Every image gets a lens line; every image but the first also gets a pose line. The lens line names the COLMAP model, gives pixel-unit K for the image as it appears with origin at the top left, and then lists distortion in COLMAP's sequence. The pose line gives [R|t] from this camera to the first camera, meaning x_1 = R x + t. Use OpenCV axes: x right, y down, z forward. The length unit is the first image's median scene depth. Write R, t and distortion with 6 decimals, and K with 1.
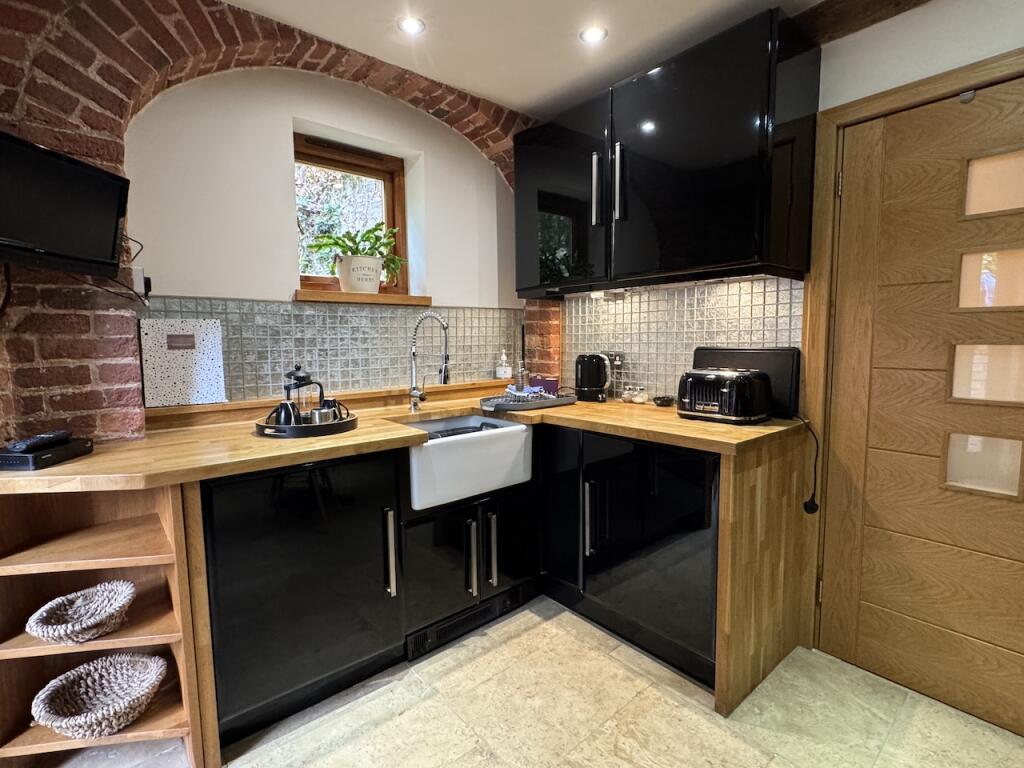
lens RADIAL K [[494.1, 0, 510.1], [0, 494.1, 382.7], [0, 0, 1]] dist [-0.003098, 0.000236]
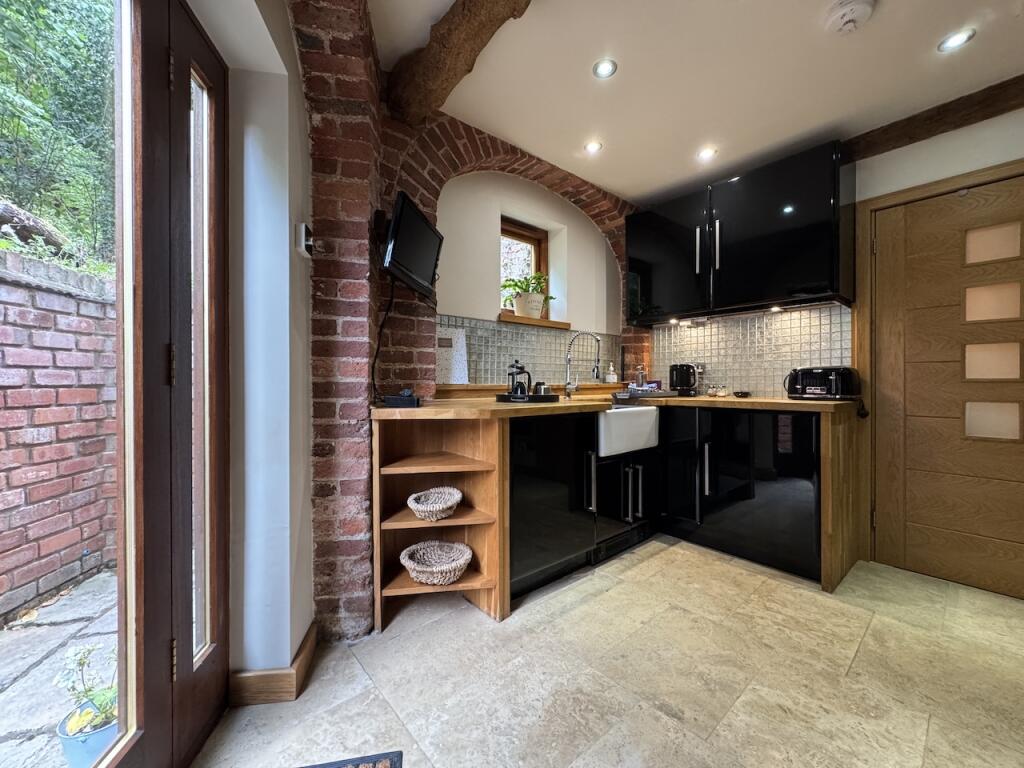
lens RADIAL K [[406.7, 0, 511.7], [0, 406.7, 382.6], [0, 0, 1]] dist [-0.003697, 0.000967]
pose [[0.999949, 0.009938, -0.001635, -0.458950], [-0.010044, 0.995994, -0.088856, 0.148106], [0.000746, 0.088868, 0.996043, -0.232554]]
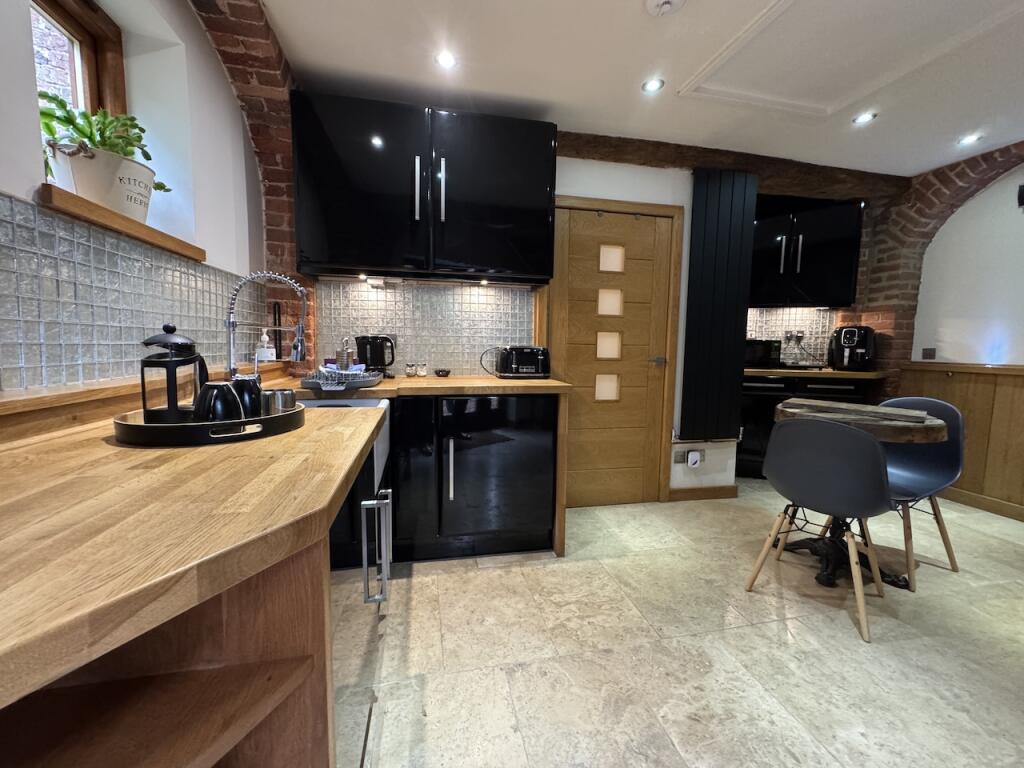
lens RADIAL K [[406.7, 0, 511.8], [0, 406.7, 383.0], [0, 0, 1]] dist [-0.003697, 0.000967]
pose [[0.476358, -0.066050, 0.876767, -0.684876], [0.059883, 0.997296, 0.042595, 0.037207], [-0.877210, 0.032213, 0.479025, 0.434068]]
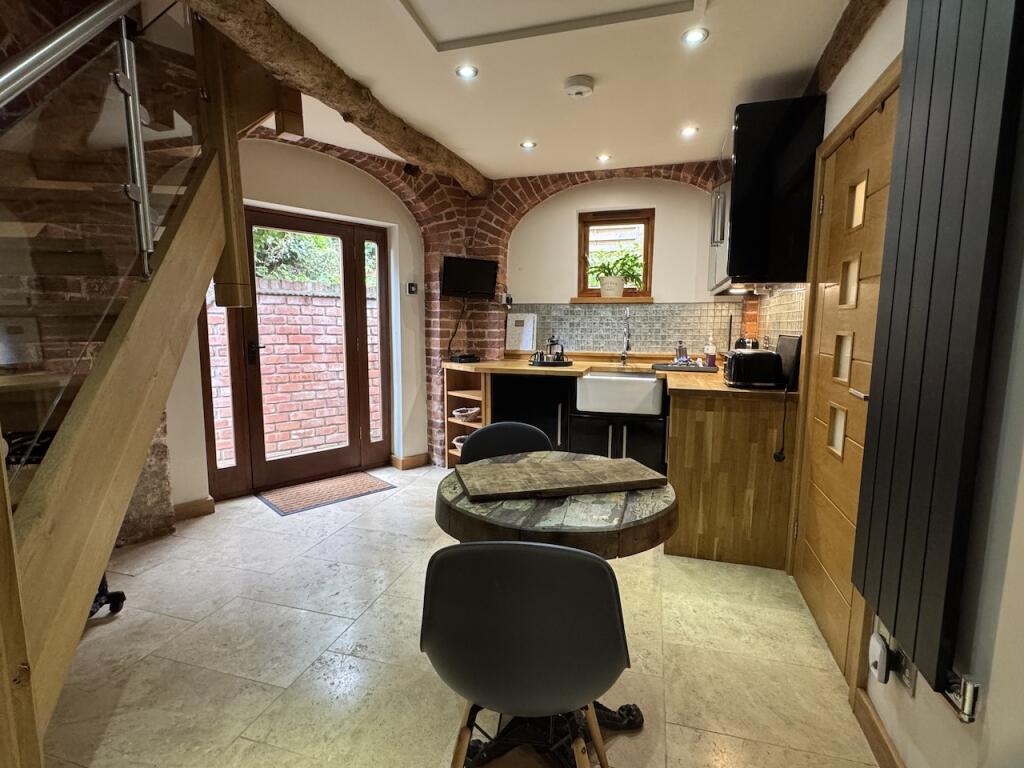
lens RADIAL K [[494.1, 0, 510.0], [0, 494.1, 381.9], [0, 0, 1]] dist [-0.003098, 0.000236]
pose [[0.544677, 0.113715, -0.830901, 1.297745], [-0.086374, 0.993102, 0.079293, 0.011517], [0.834186, 0.028579, 0.550742, -0.327182]]
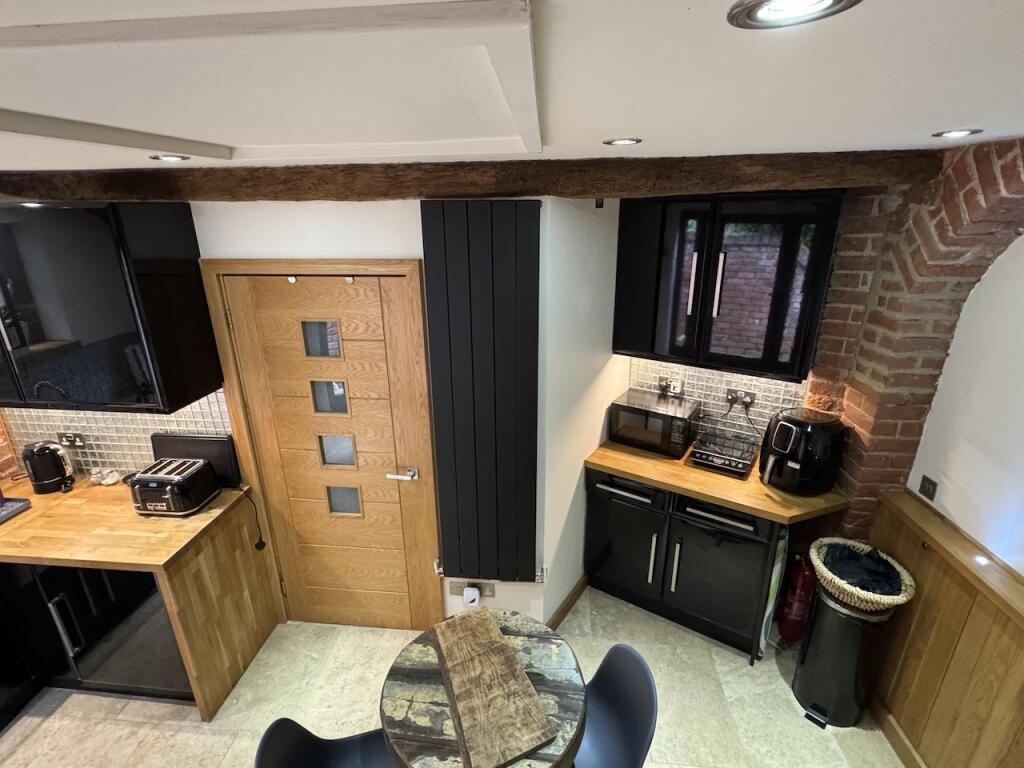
lens RADIAL K [[494.1, 0, 510.4], [0, 494.1, 383.8], [0, 0, 1]] dist [-0.003098, 0.000236]
pose [[0.715532, -0.229055, 0.659961, 0.300969], [0.063828, 0.962202, 0.264751, -0.520959], [-0.695658, -0.147314, 0.703106, -0.414879]]
